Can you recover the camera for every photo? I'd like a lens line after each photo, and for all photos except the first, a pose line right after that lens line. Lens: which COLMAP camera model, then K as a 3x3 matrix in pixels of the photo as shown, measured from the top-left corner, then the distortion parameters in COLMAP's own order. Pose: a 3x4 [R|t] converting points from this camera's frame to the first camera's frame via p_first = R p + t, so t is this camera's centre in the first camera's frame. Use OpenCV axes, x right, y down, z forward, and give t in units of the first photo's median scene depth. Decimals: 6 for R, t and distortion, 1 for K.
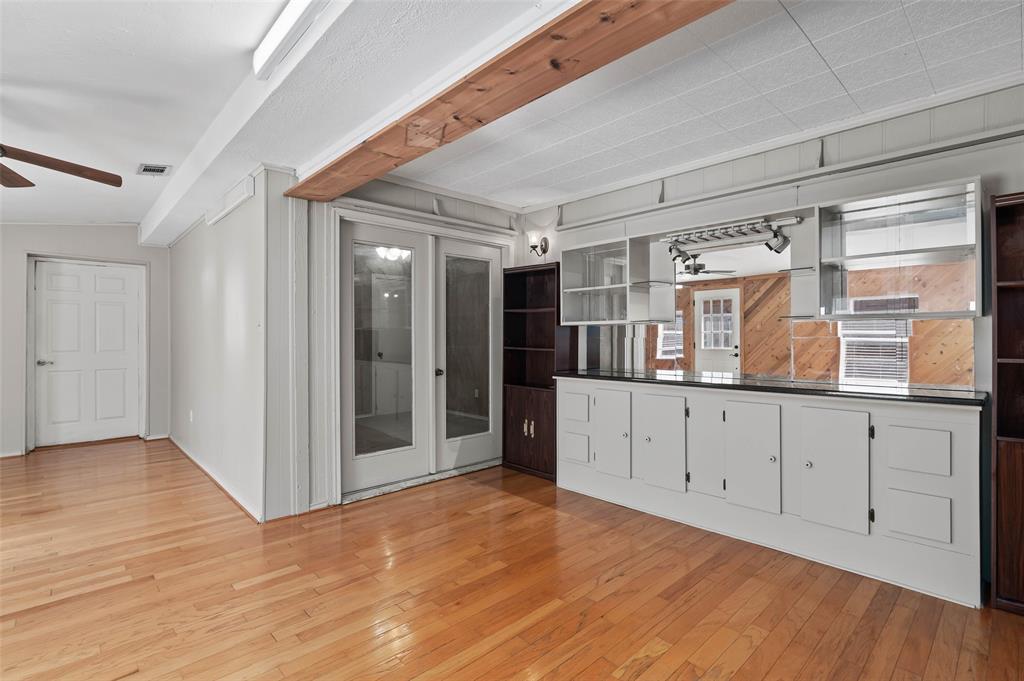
lens RADIAL K [[484.5, 0, 511.9], [0, 484.5, 334.5], [0, 0, 1]] dist [-0.008615, 0.001886]
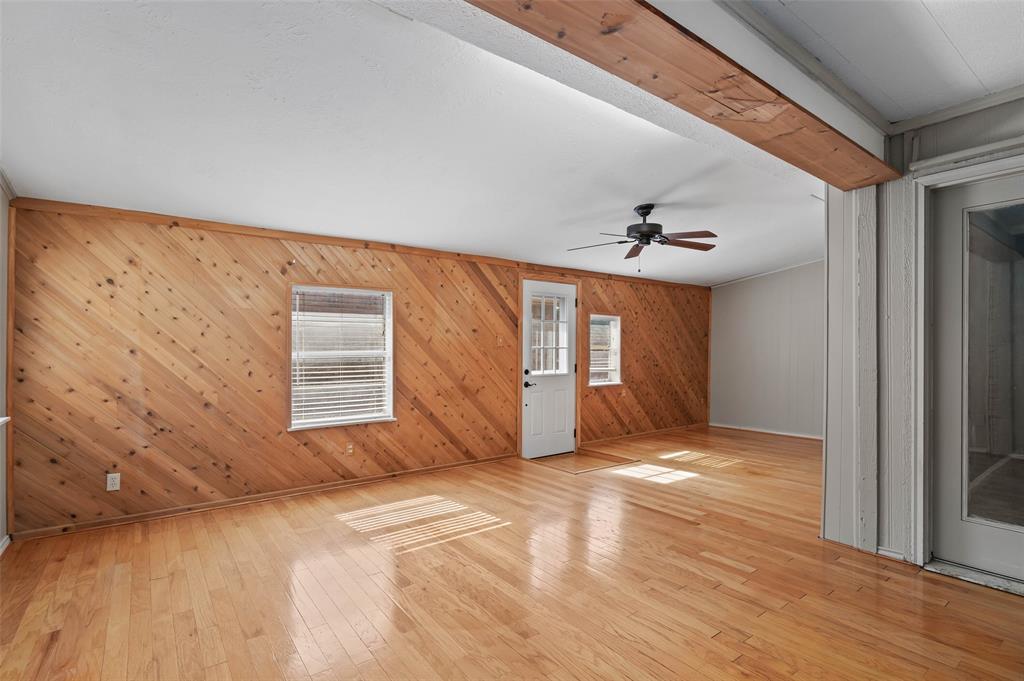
lens RADIAL K [[484.5, 0, 511.8], [0, 484.5, 360.4], [0, 0, 1]] dist [-0.008615, 0.001886]
pose [[-0.112927, 0.027154, -0.993232, 0.576548], [0.010342, 0.999604, 0.026153, -0.002608], [0.993549, -0.007318, -0.113164, 0.550592]]
